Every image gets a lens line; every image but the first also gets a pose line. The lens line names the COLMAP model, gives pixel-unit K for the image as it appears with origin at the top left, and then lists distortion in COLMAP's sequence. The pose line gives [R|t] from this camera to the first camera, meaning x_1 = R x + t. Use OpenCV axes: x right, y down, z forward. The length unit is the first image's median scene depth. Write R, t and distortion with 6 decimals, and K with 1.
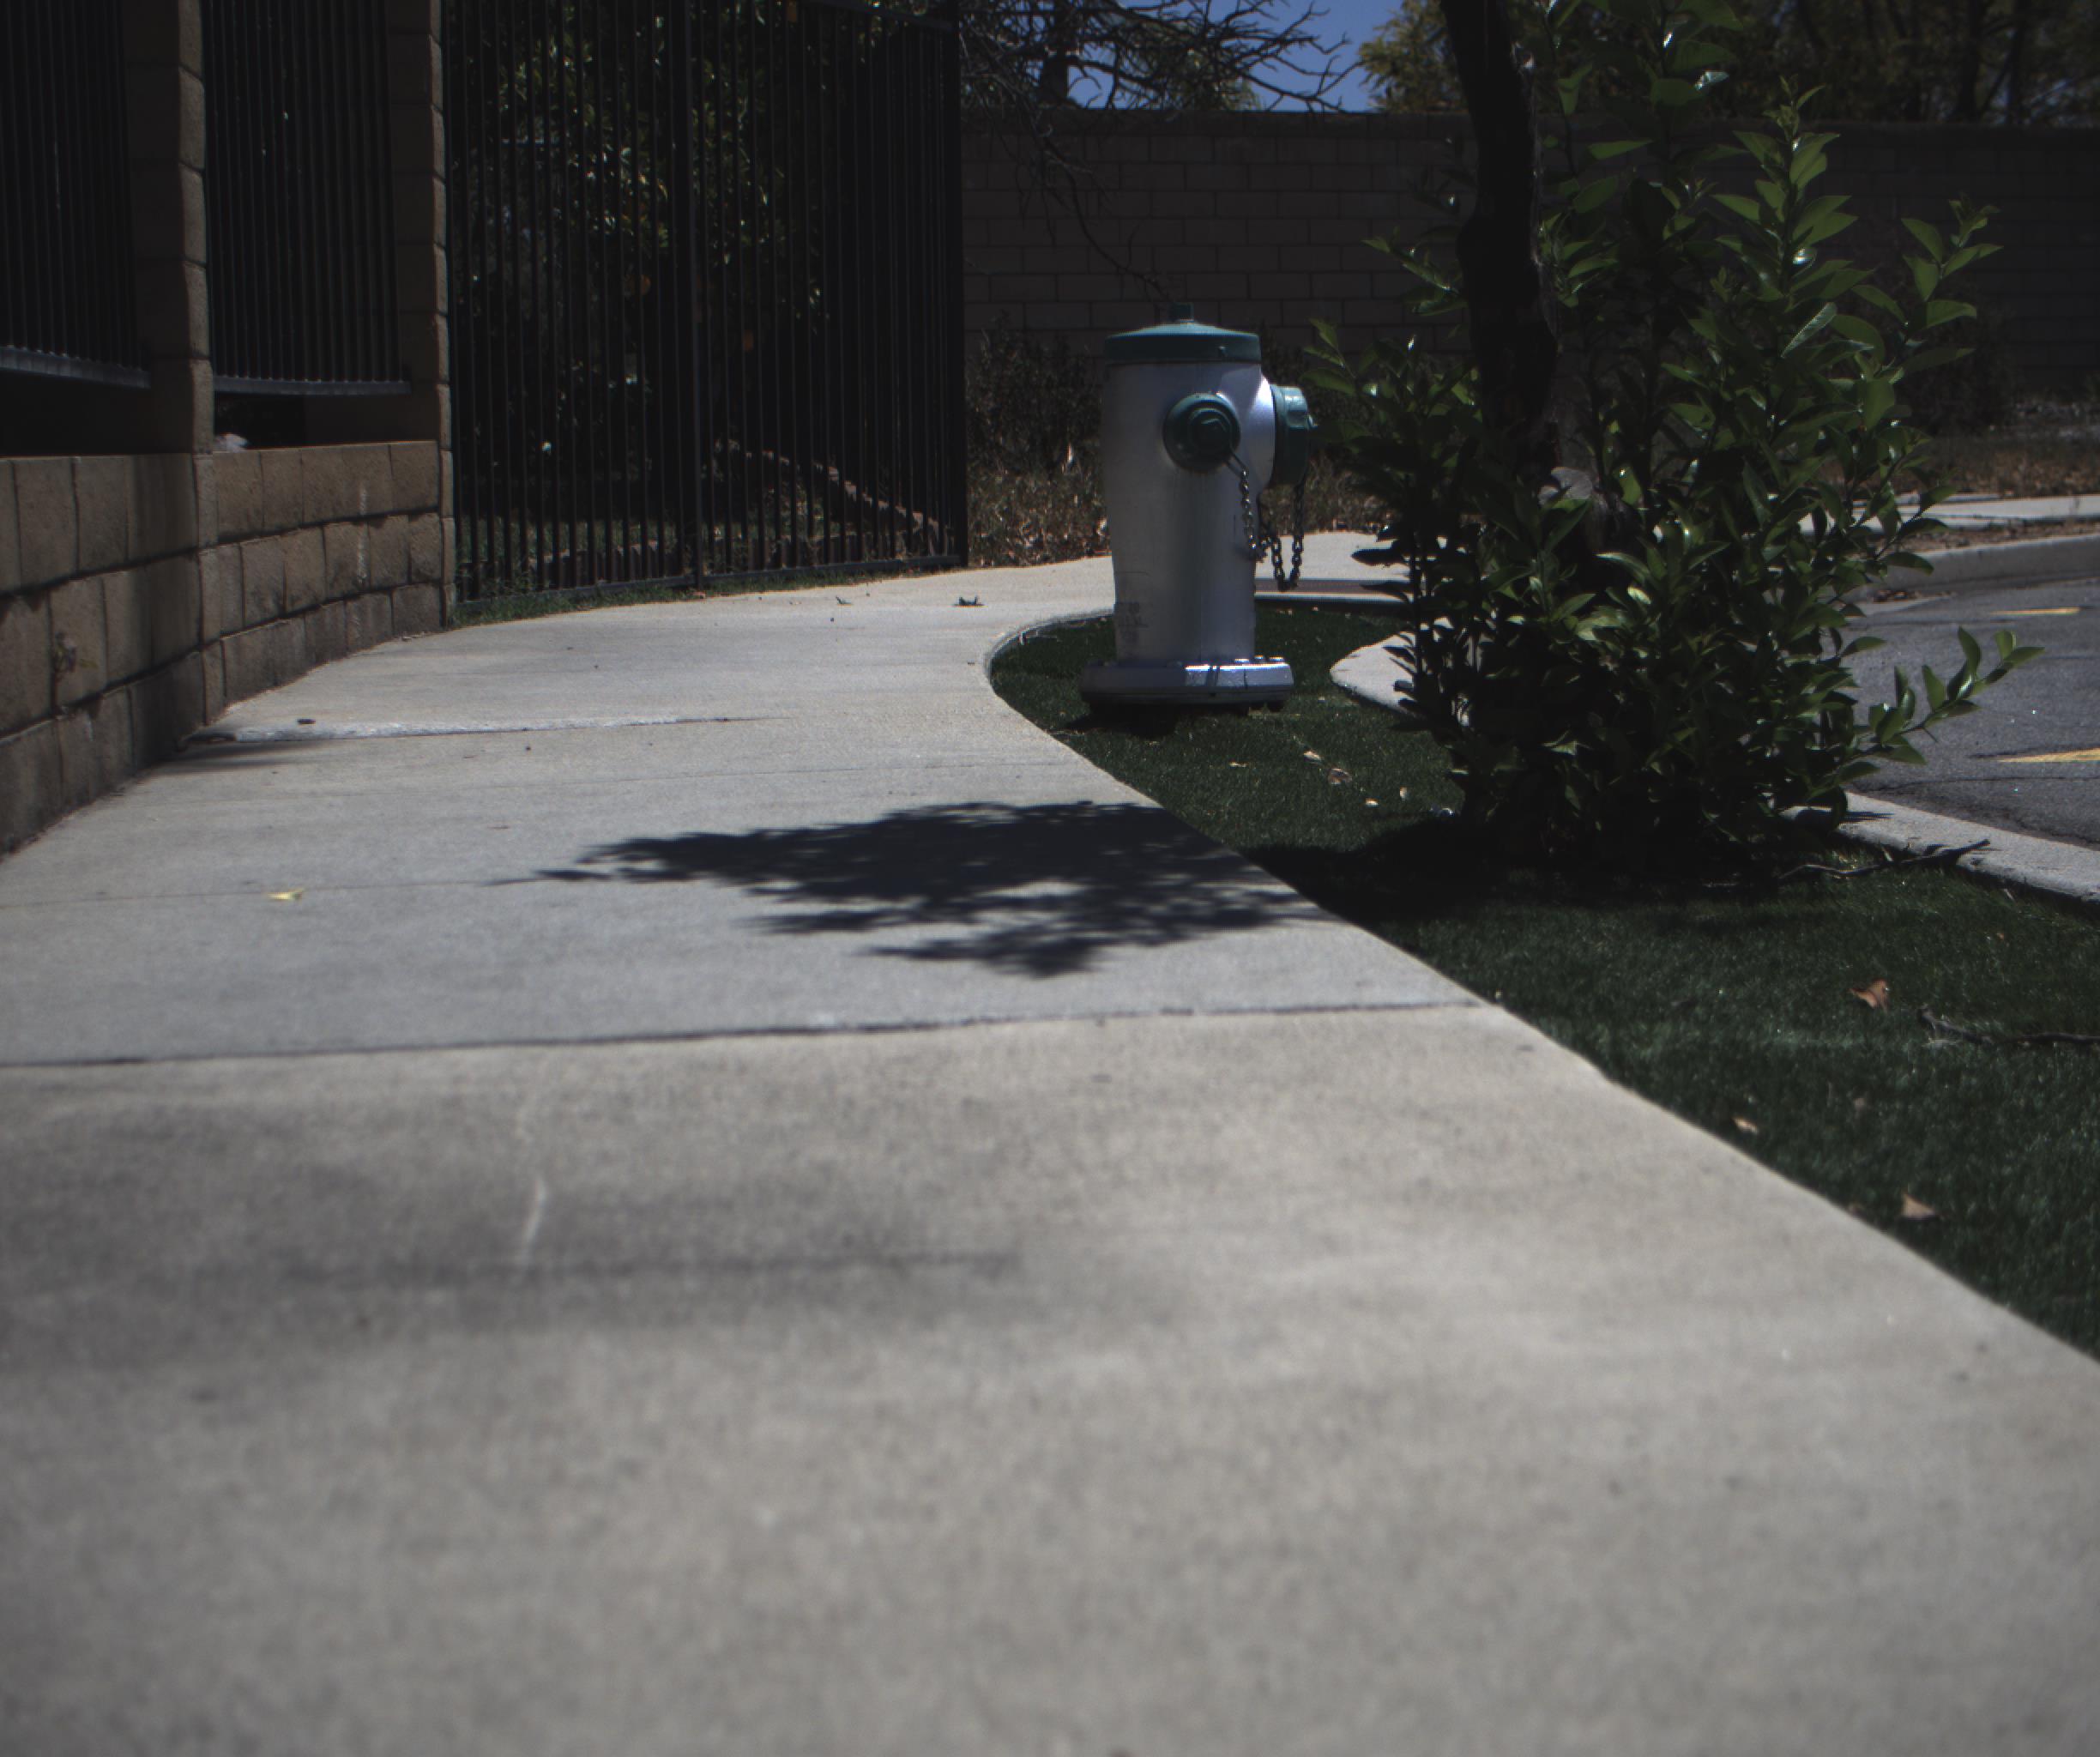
lens RADIAL K [[3954.0, 0, 1022.2], [0, 3954.0, 821.8], [0, 0, 1]] dist [-0.180149, 1.024404]
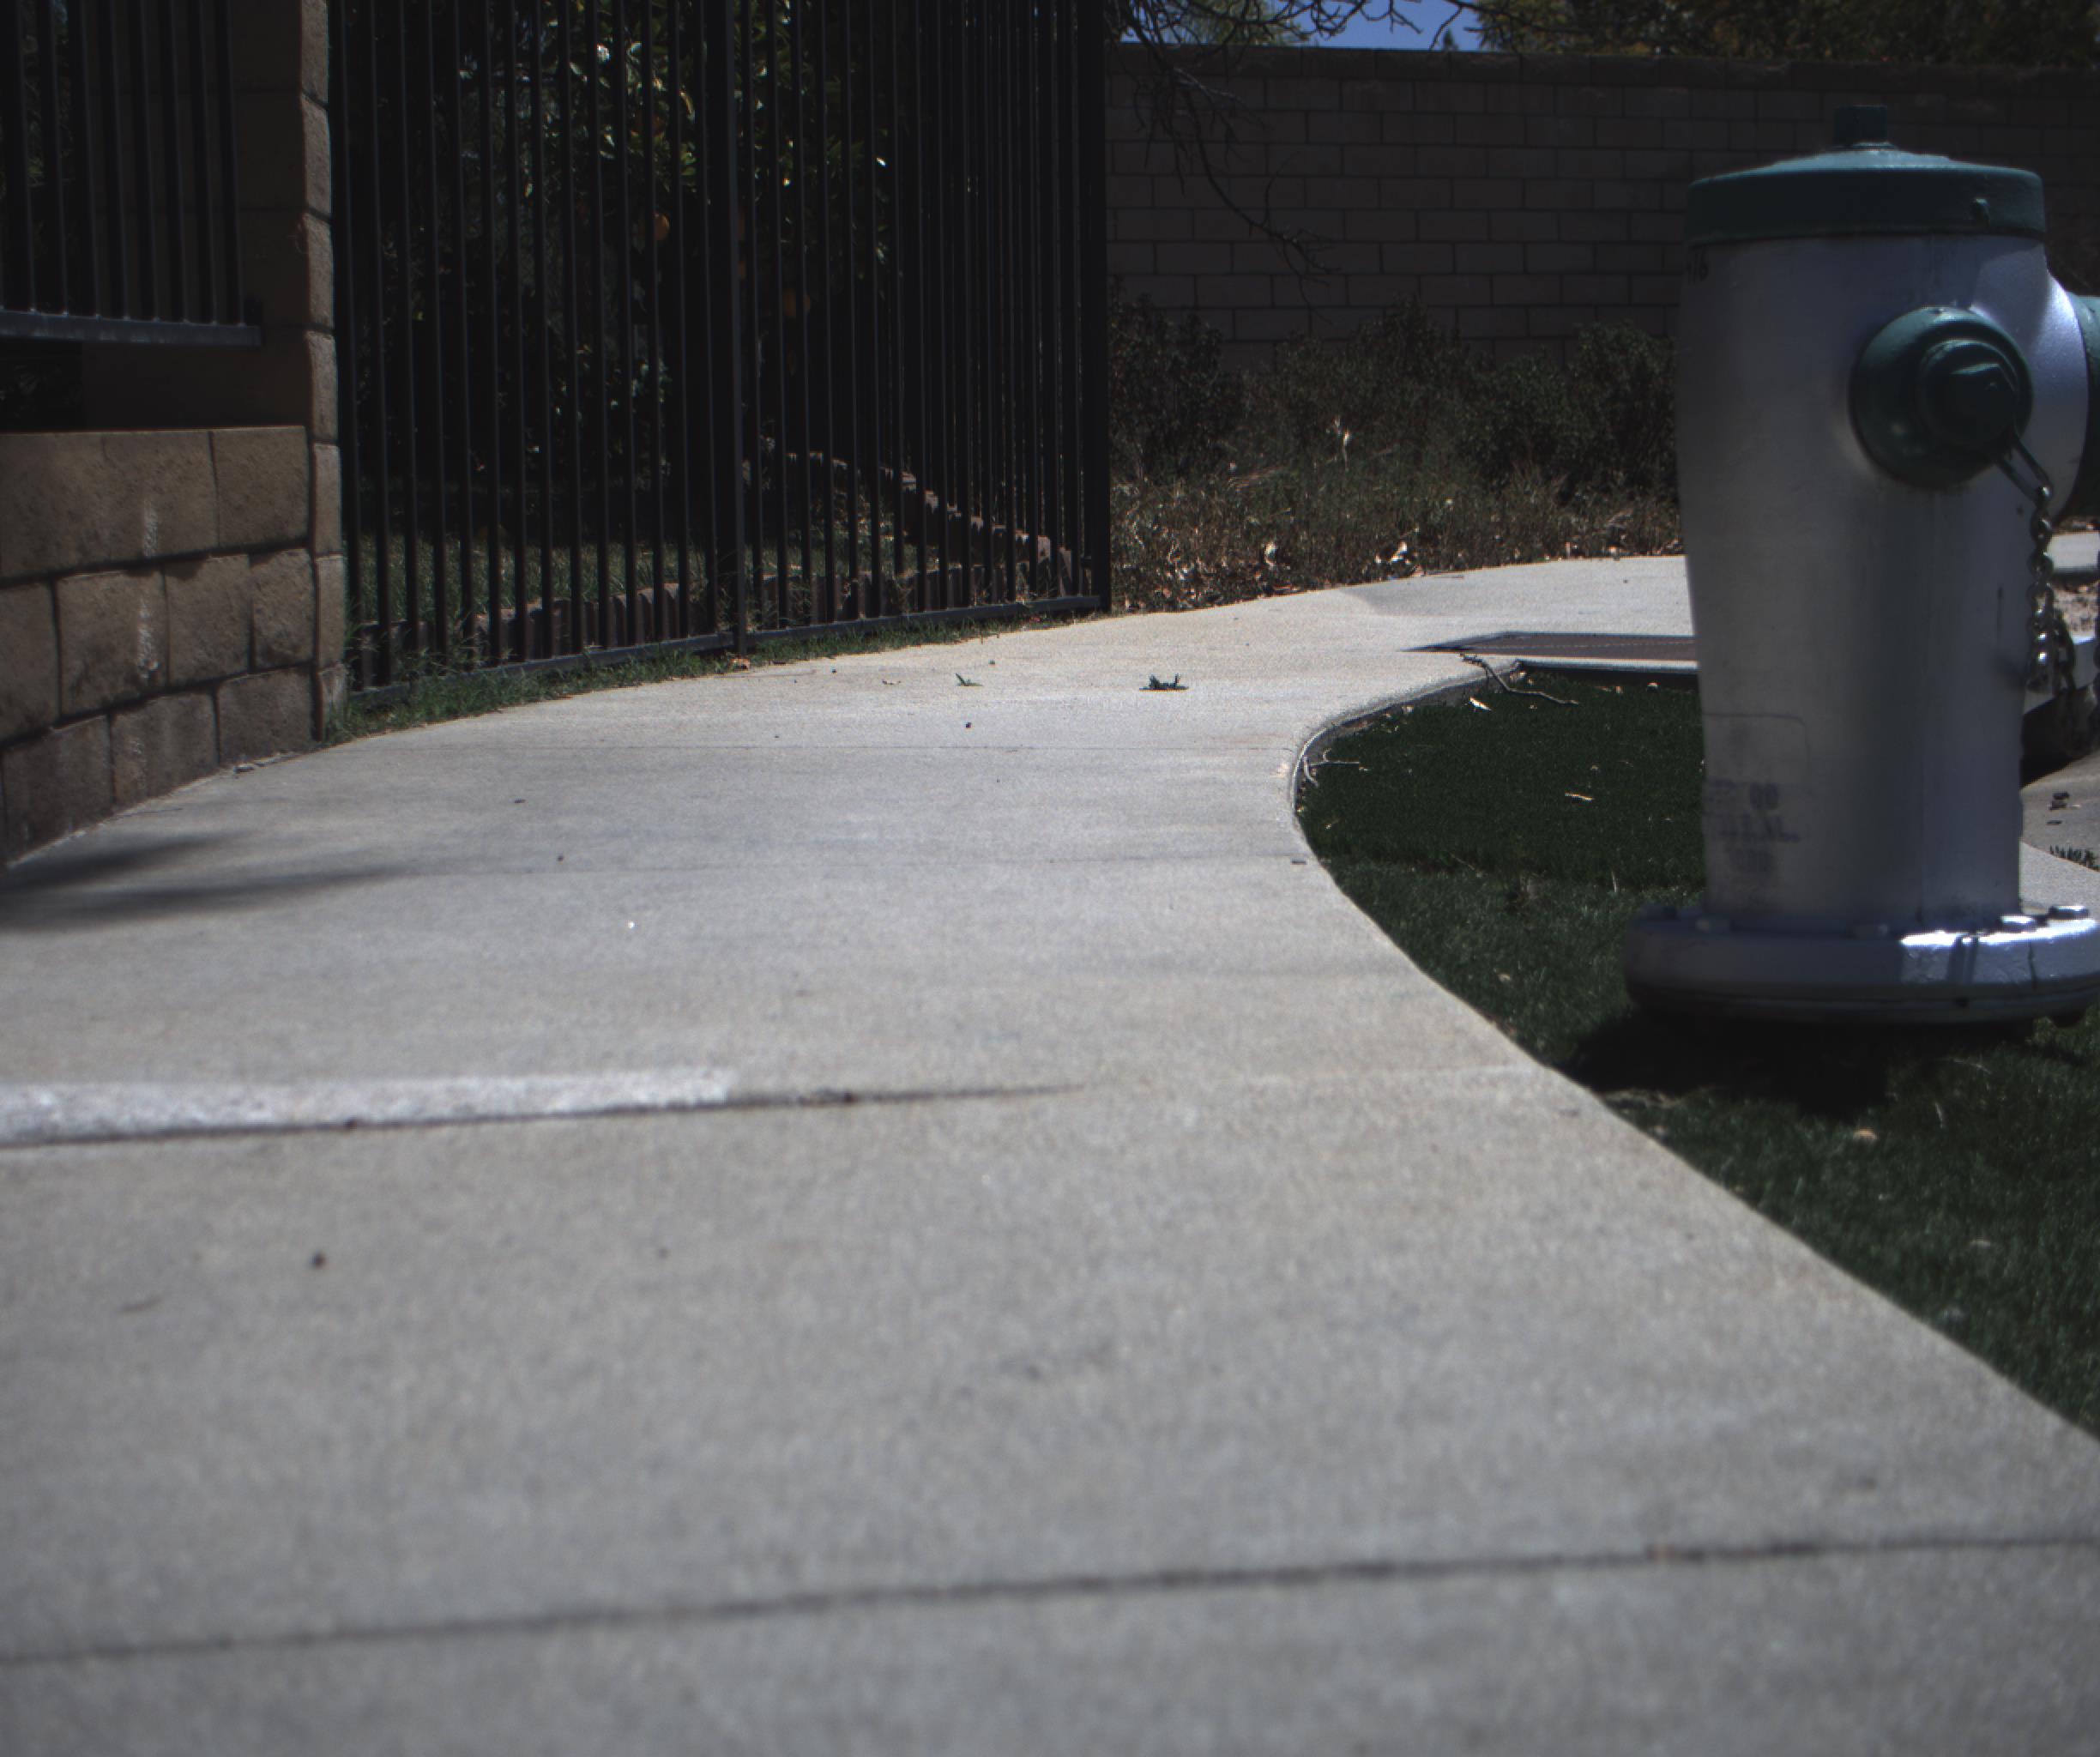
lens RADIAL K [[3954.0, 0, 1022.2], [0, 3954.0, 821.8], [0, 0, 1]] dist [-0.180149, 1.024404]
pose [[0.999986, 0.002253, -0.004708, -0.037859], [-0.002259, 0.999997, -0.001257, -0.036591], [0.004705, 0.001268, 0.999988, 0.406251]]
